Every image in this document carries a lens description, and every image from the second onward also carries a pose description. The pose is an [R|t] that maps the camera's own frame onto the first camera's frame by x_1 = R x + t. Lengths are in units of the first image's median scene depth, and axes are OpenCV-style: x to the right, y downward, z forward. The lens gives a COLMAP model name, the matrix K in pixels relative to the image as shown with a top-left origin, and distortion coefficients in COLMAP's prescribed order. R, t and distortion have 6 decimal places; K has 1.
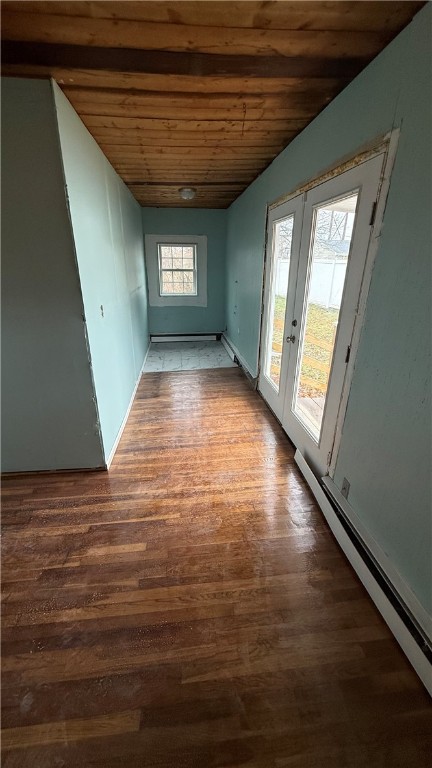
lens RADIAL K [[307.8, 0, 214.1], [0, 307.8, 383.3], [0, 0, 1]] dist [0.001876, 0.000091]
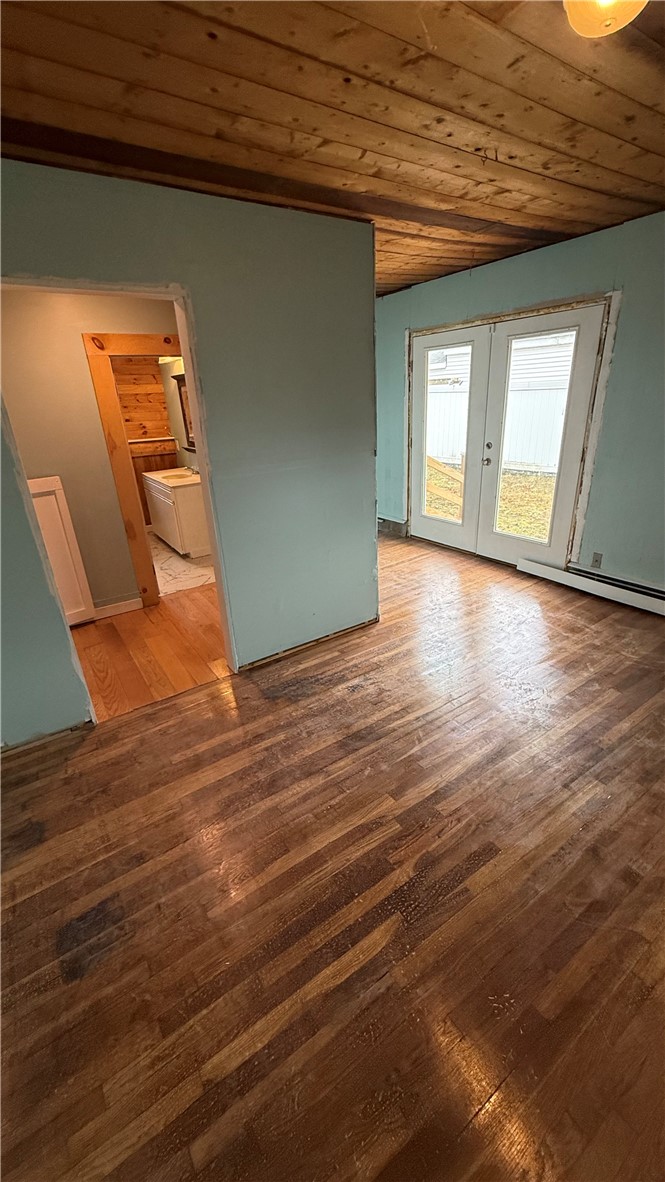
lens RADIAL K [[473.6, 0, 329.8], [0, 473.6, 591.2], [0, 0, 1]] dist [0.001876, 0.000091]
pose [[0.881552, -0.224924, 0.415061, -1.059897], [0.224045, 0.973215, 0.051539, 0.088974], [-0.415536, 0.047559, 0.908332, -0.242776]]
